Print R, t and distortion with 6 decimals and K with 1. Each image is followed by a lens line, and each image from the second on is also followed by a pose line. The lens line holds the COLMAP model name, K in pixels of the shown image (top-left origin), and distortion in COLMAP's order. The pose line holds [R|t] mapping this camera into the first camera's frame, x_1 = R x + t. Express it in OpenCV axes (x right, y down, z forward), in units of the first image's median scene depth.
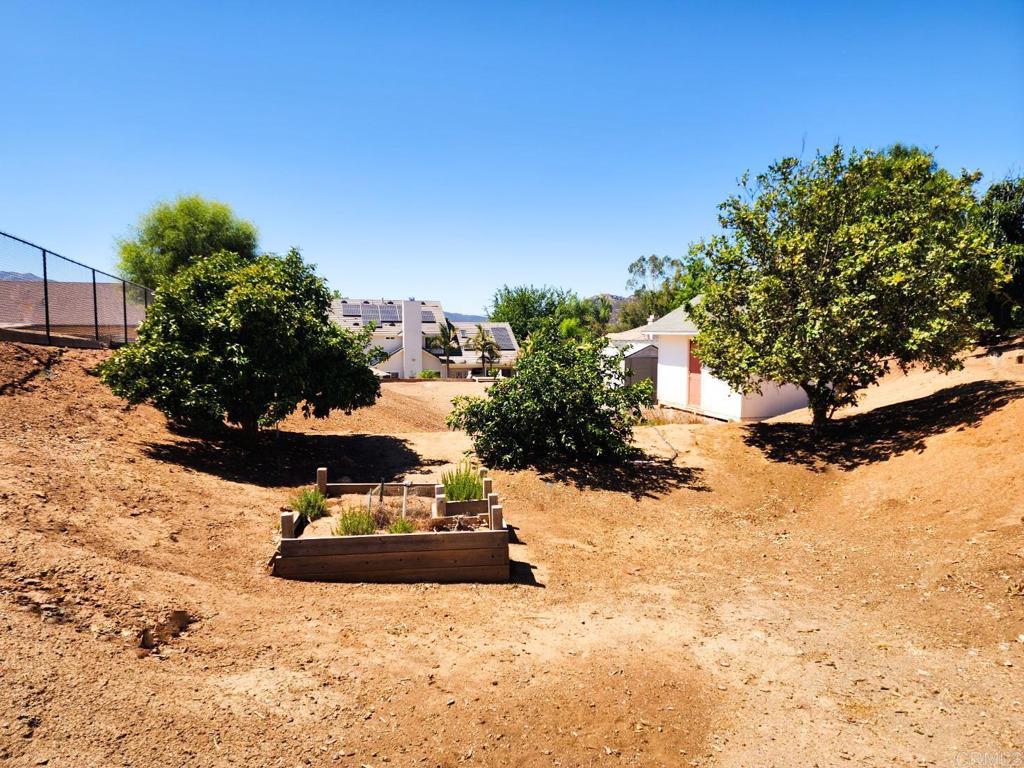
lens RADIAL K [[717.3, 0, 518.1], [0, 717.3, 388.0], [0, 0, 1]] dist [0.110532, -0.080261]
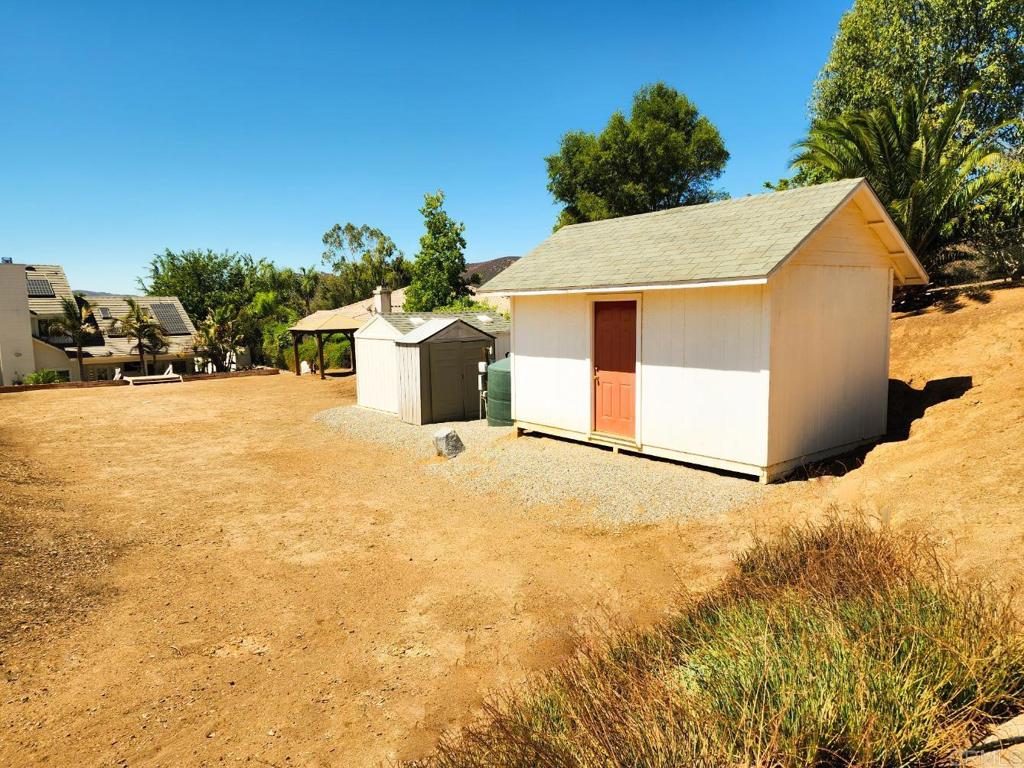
lens RADIAL K [[717.3, 0, 518.1], [0, 717.3, 388.0], [0, 0, 1]] dist [0.110532, -0.080261]
pose [[0.911678, -0.064476, 0.405816, -0.006291], [0.052963, 0.997813, 0.039549, -0.010810], [-0.407478, -0.014563, 0.913099, 0.194662]]
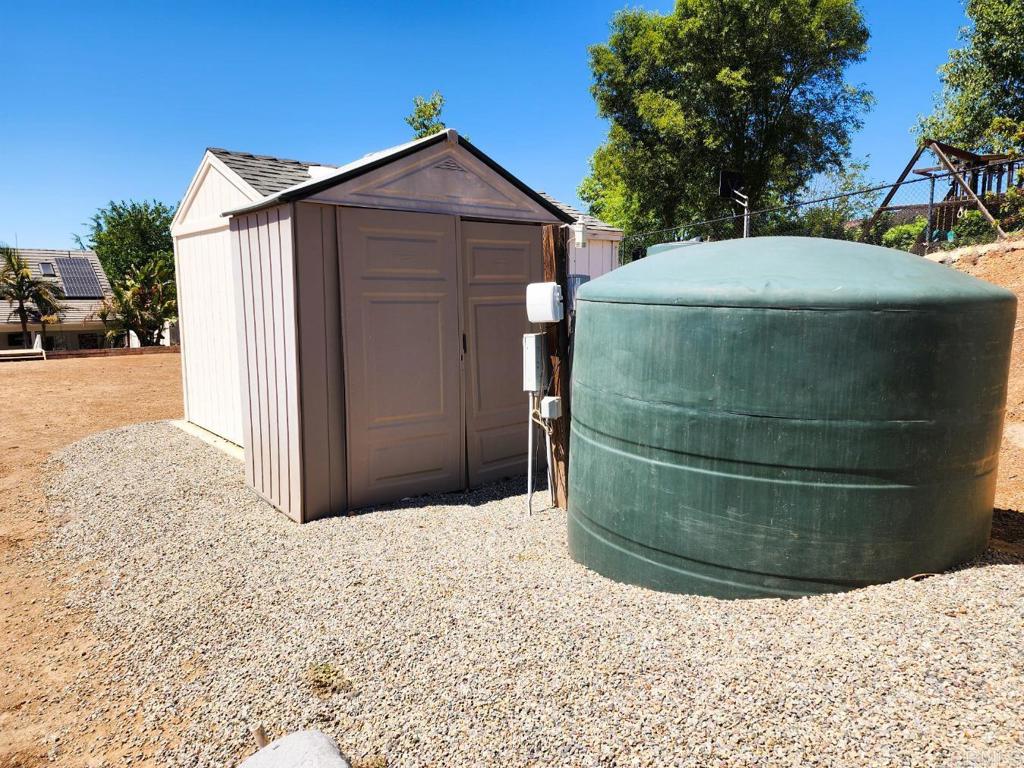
lens RADIAL K [[717.3, 0, 518.1], [0, 717.3, 388.0], [0, 0, 1]] dist [0.110532, -0.080261]
pose [[0.914110, -0.055225, 0.401687, 0.056631], [0.035992, 0.997822, 0.055278, -0.004887], [-0.403865, -0.036073, 0.914107, 0.371247]]
